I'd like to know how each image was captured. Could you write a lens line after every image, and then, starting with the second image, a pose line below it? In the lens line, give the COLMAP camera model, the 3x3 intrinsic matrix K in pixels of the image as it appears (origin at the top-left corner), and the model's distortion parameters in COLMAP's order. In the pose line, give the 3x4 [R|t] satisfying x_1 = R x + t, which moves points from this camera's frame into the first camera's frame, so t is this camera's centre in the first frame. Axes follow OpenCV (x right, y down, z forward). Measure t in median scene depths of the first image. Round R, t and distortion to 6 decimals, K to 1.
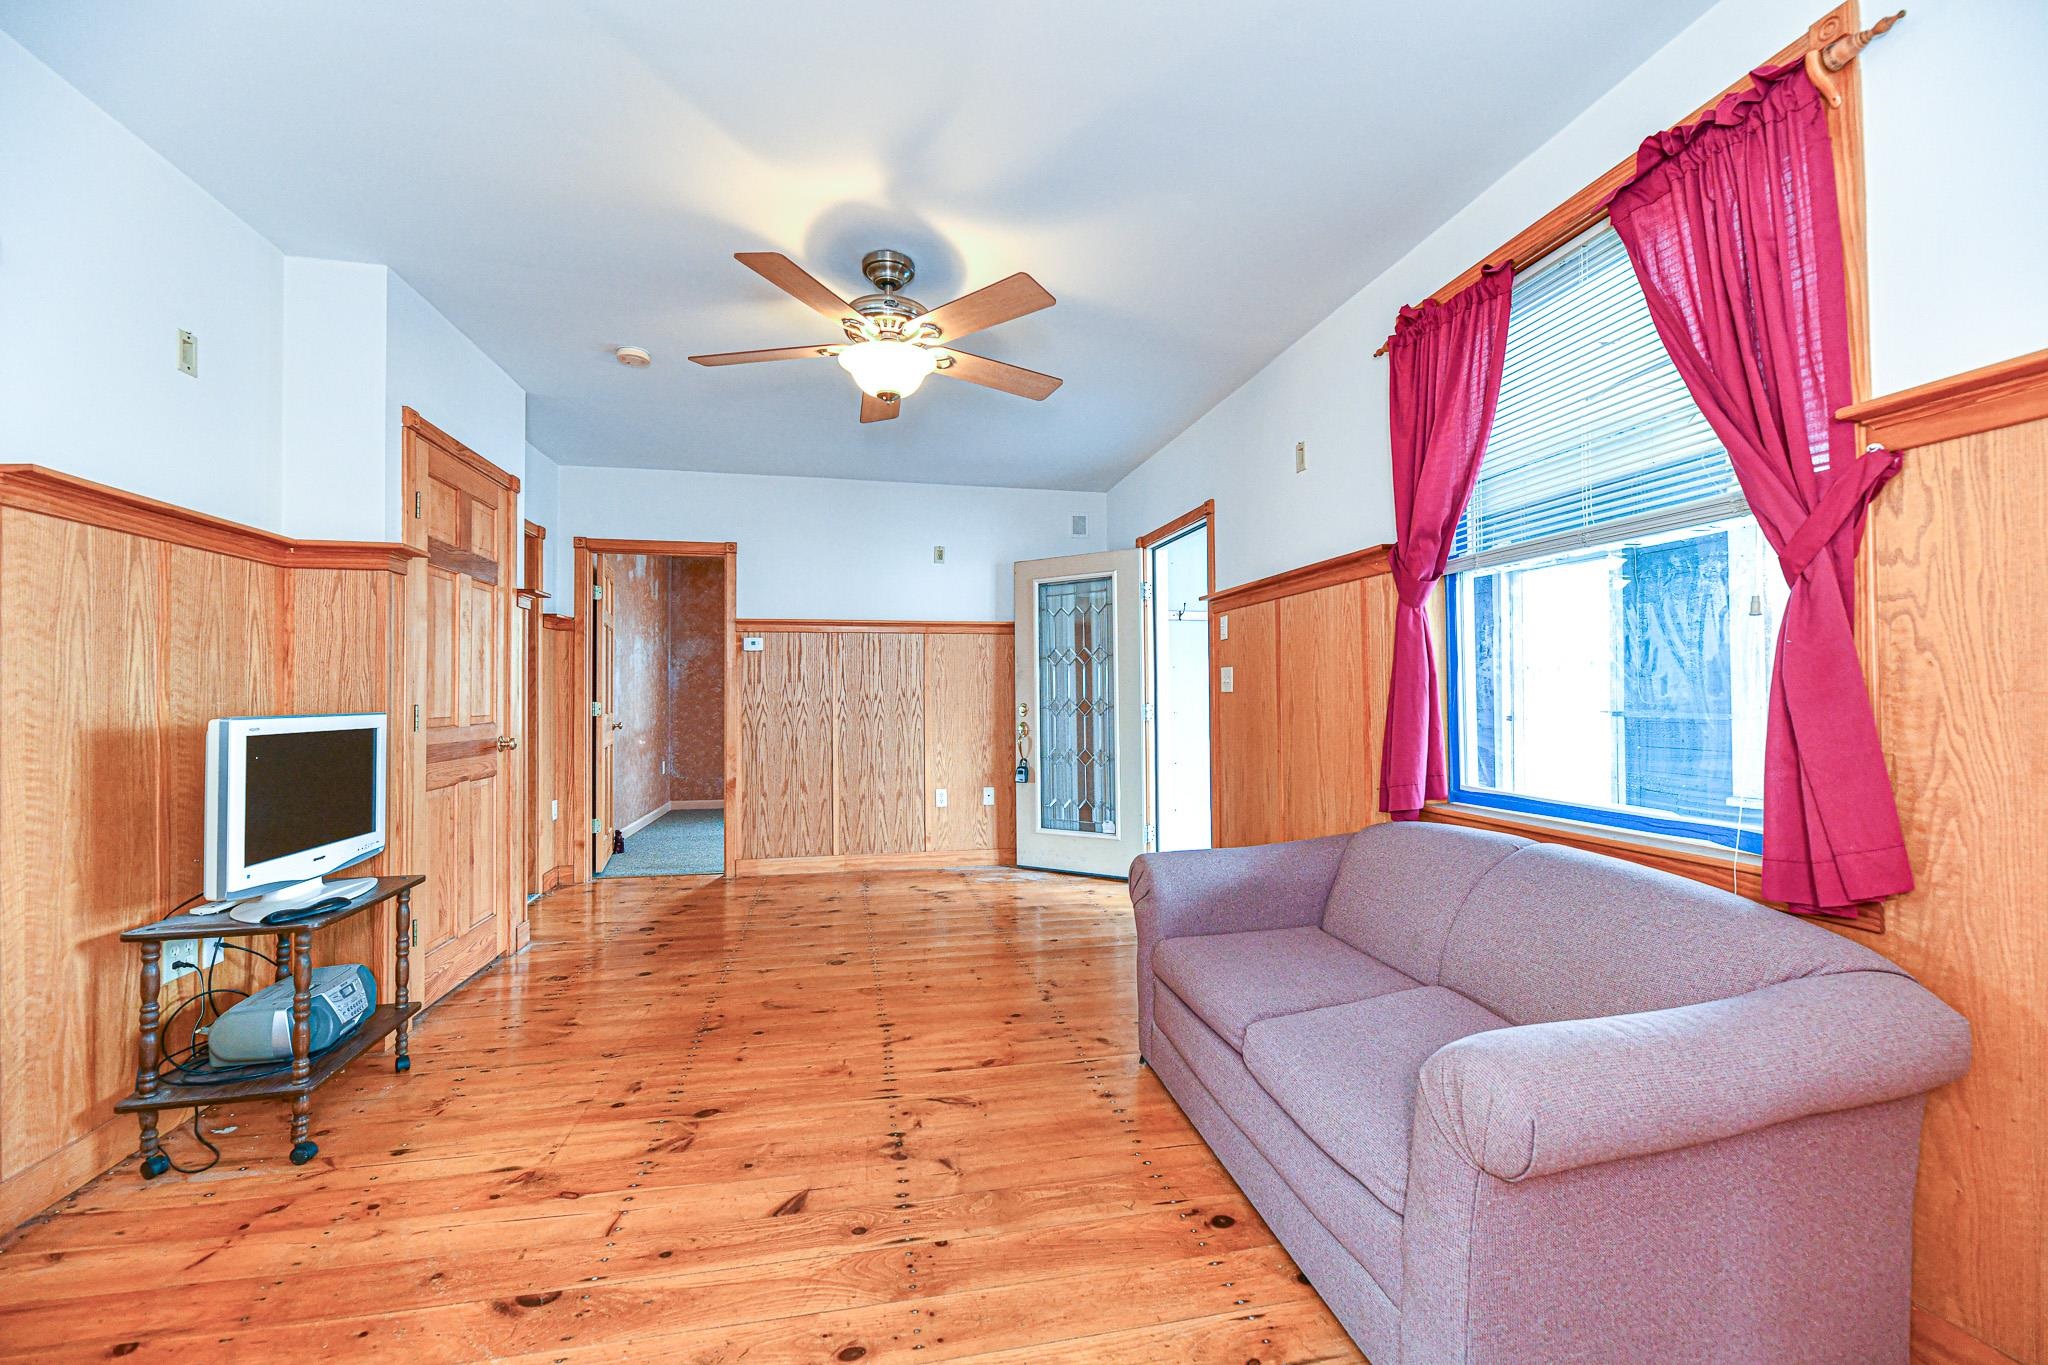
lens RADIAL K [[825.9, 0, 1023.0], [0, 825.9, 684.9], [0, 0, 1]] dist [0.000864, -0.003723]
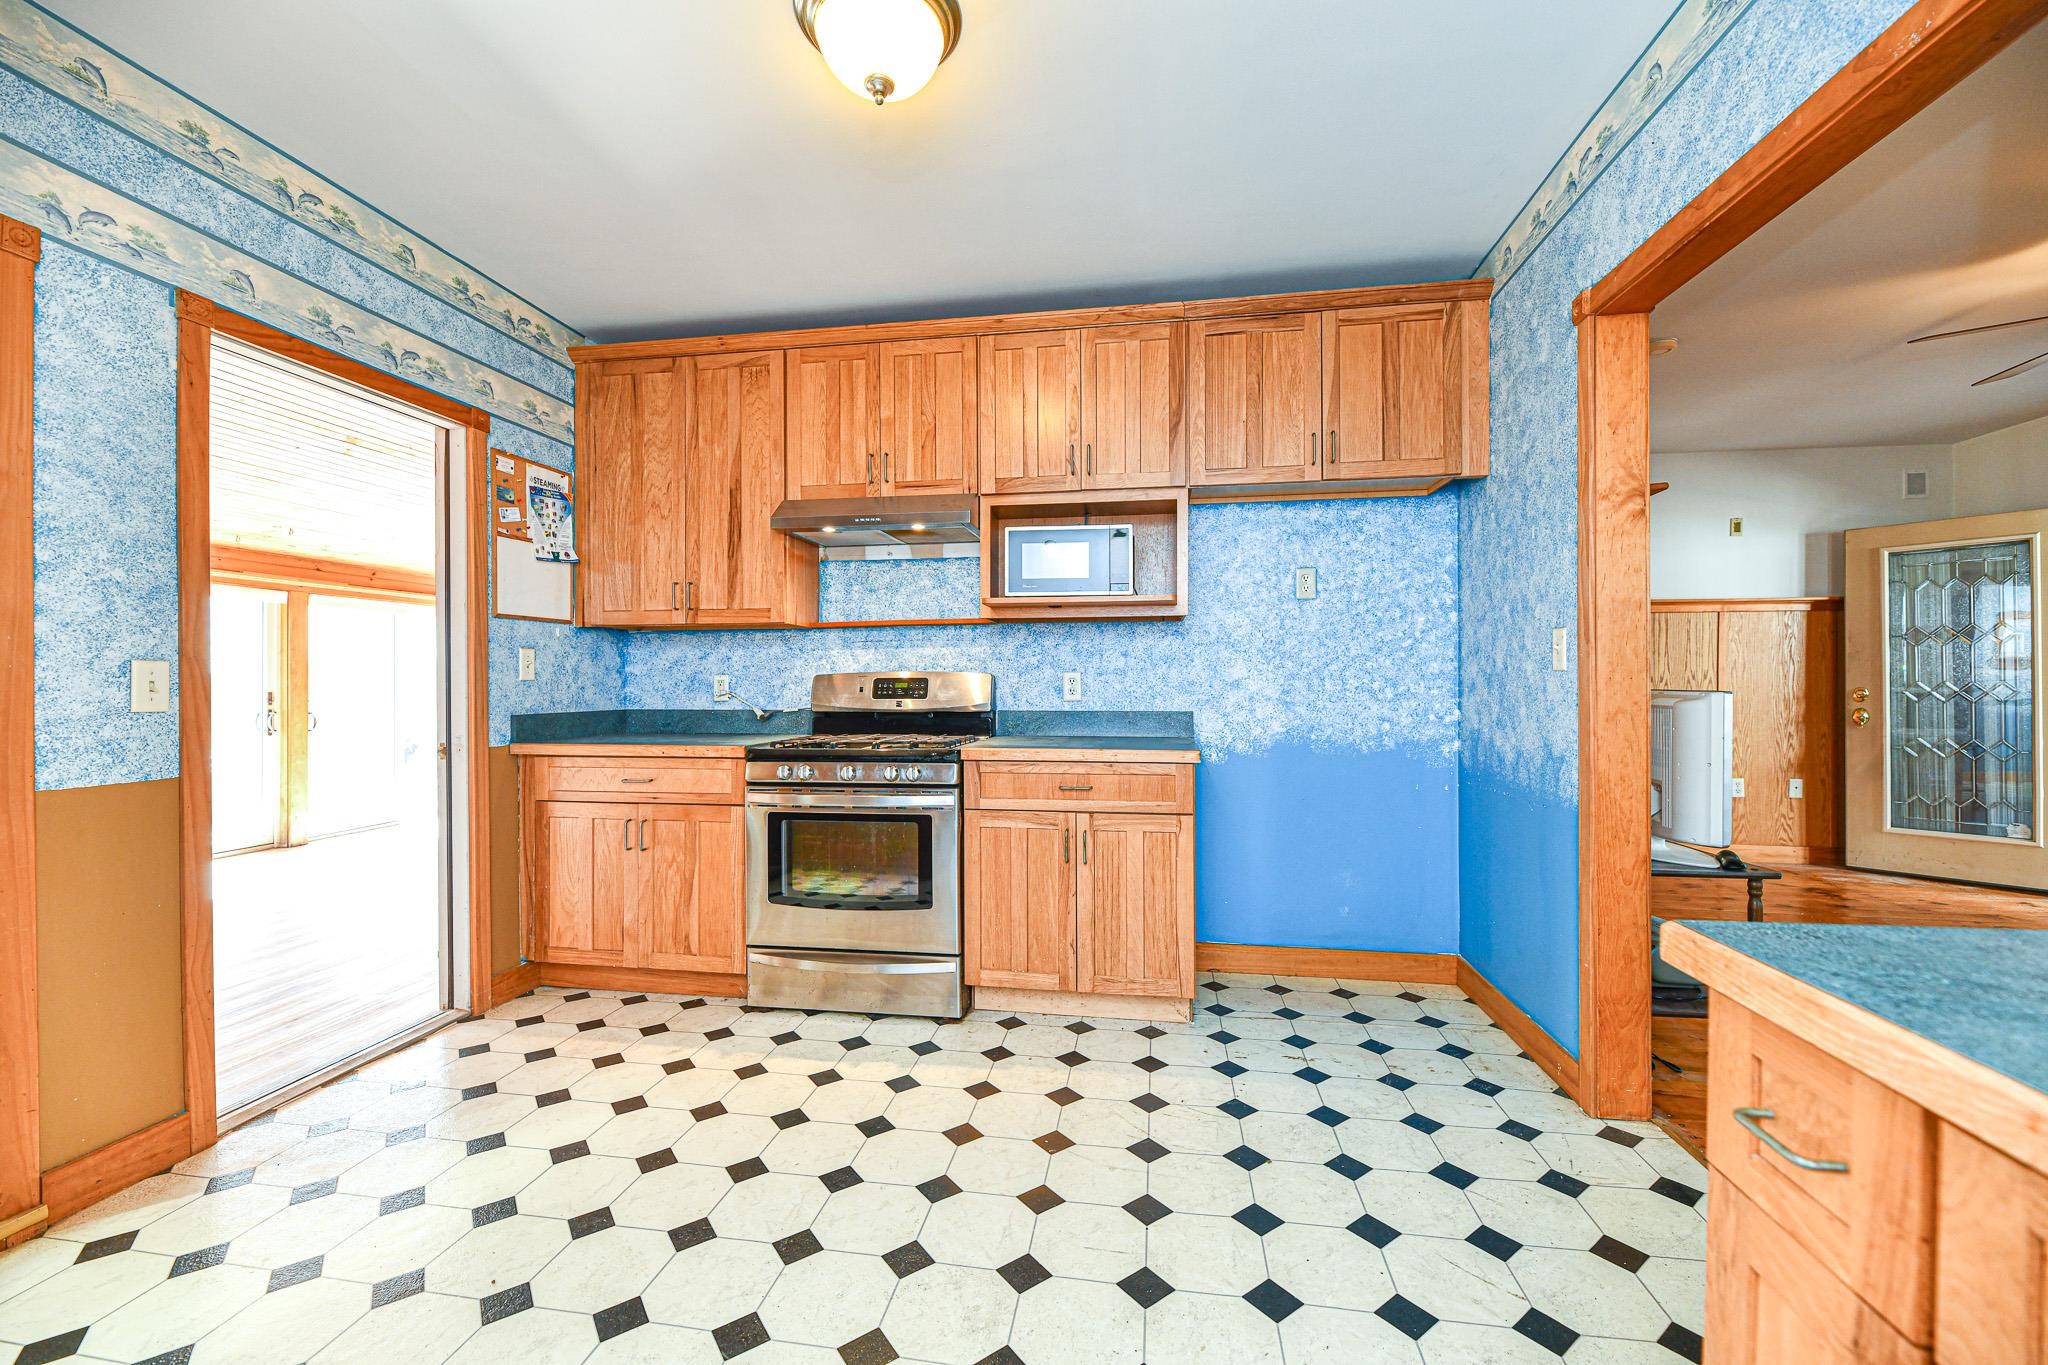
lens RADIAL K [[825.9, 0, 1022.4], [0, 825.9, 683.1], [0, 0, 1]] dist [0.000864, -0.003723]
pose [[0.932030, 0.007103, -0.362310, -1.057697], [-0.000859, 0.999848, 0.017391, 0.006281], [0.362379, -0.015898, 0.931895, -0.332809]]
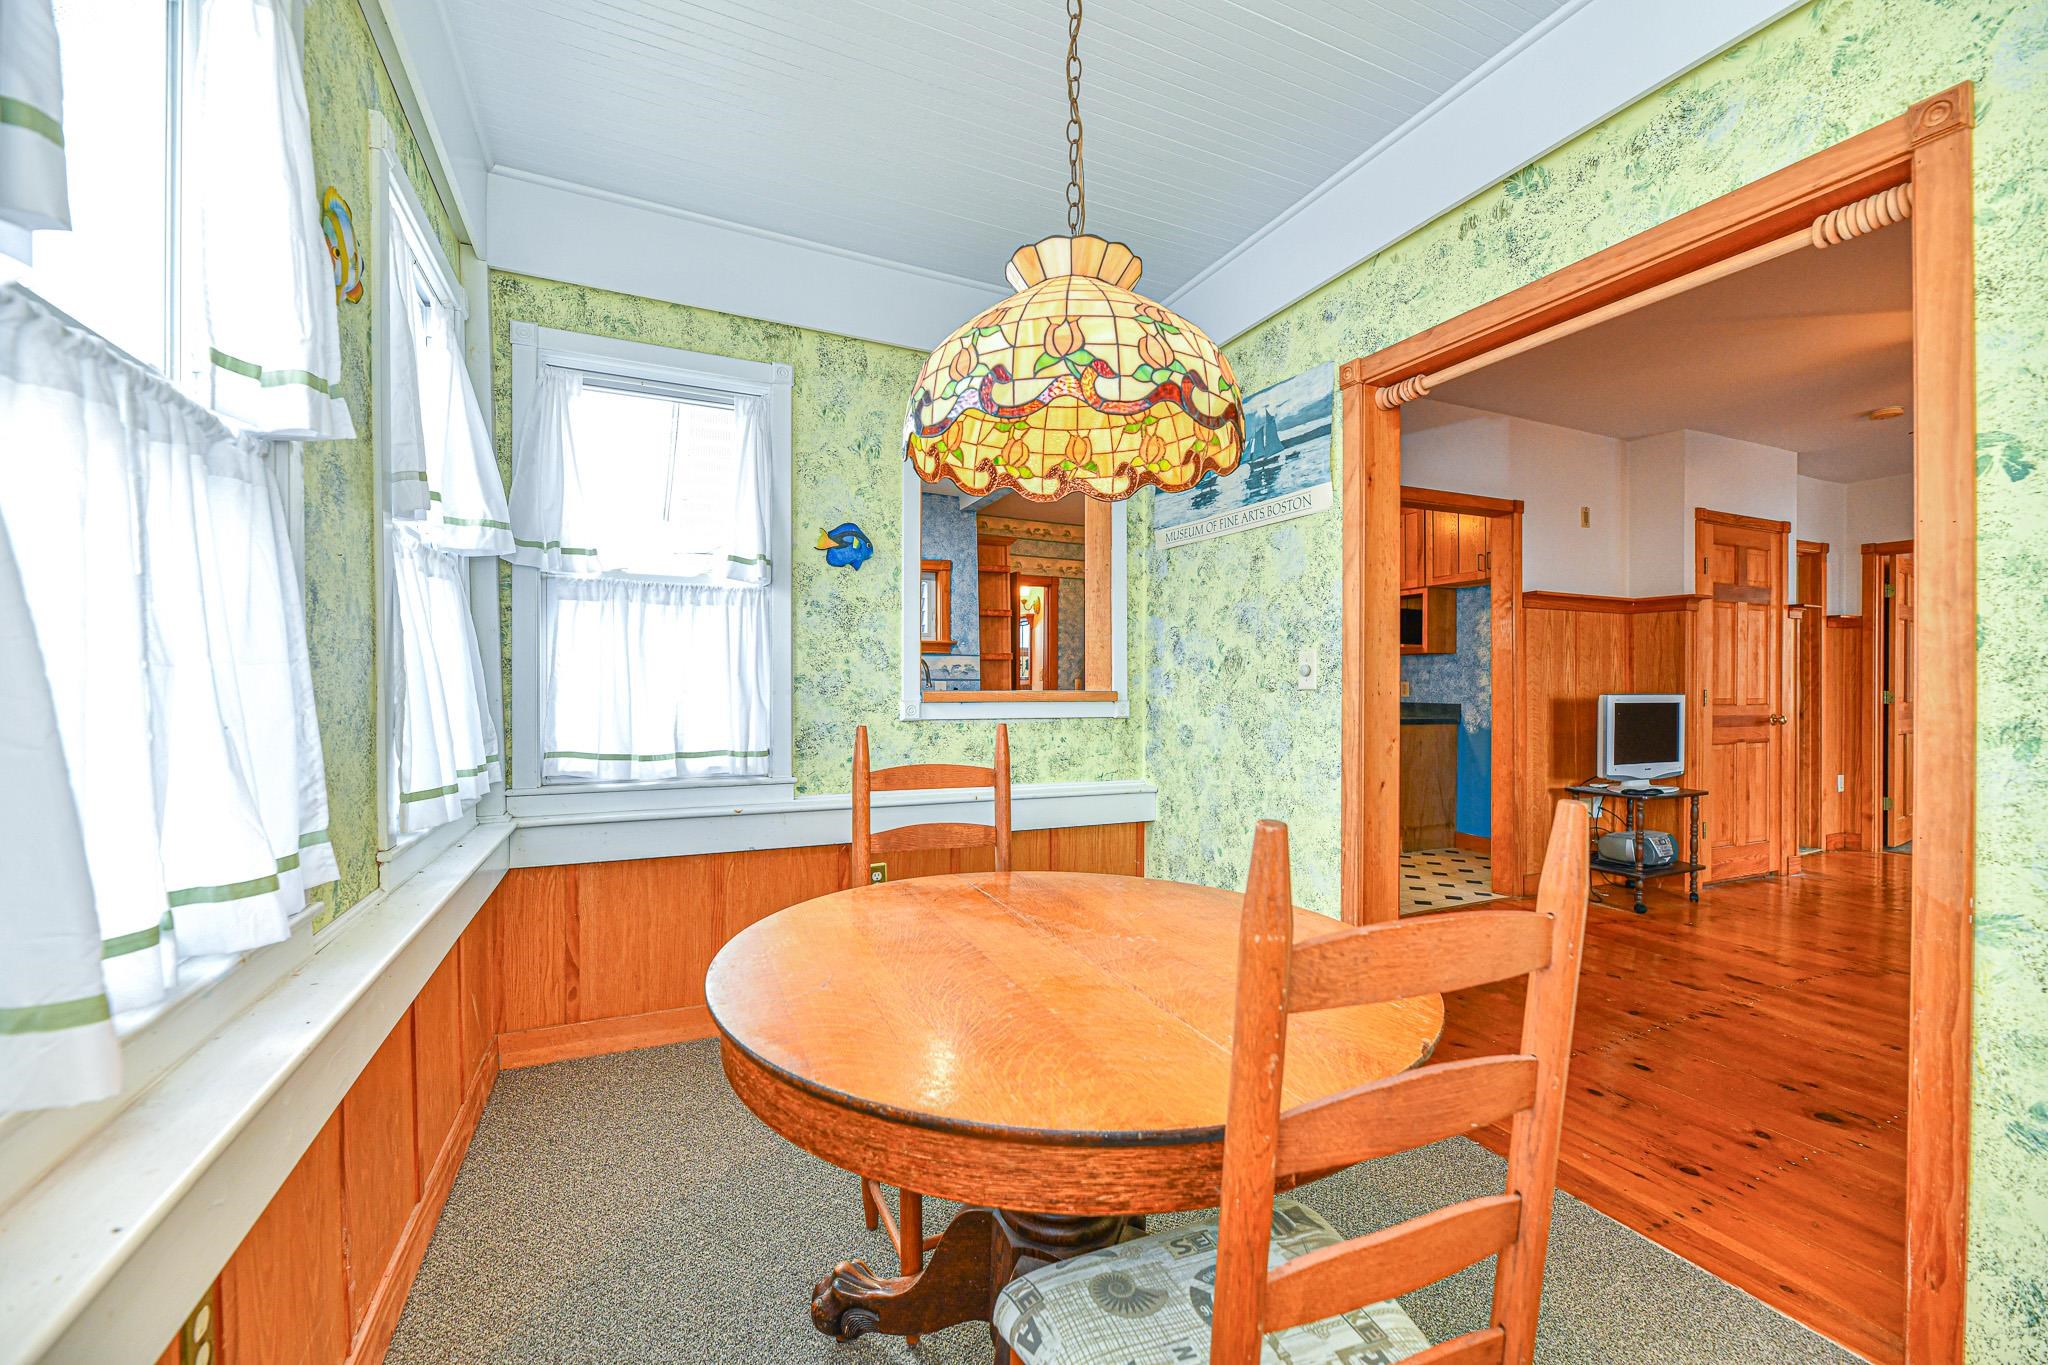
lens RADIAL K [[825.9, 0, 1023.9], [0, 825.9, 679.1], [0, 0, 1]] dist [0.000864, -0.003723]
pose [[0.215655, 0.002658, -0.976466, 0.589354], [0.006380, 0.999971, 0.004131, -0.012981], [0.976449, -0.007121, 0.215631, -0.691799]]
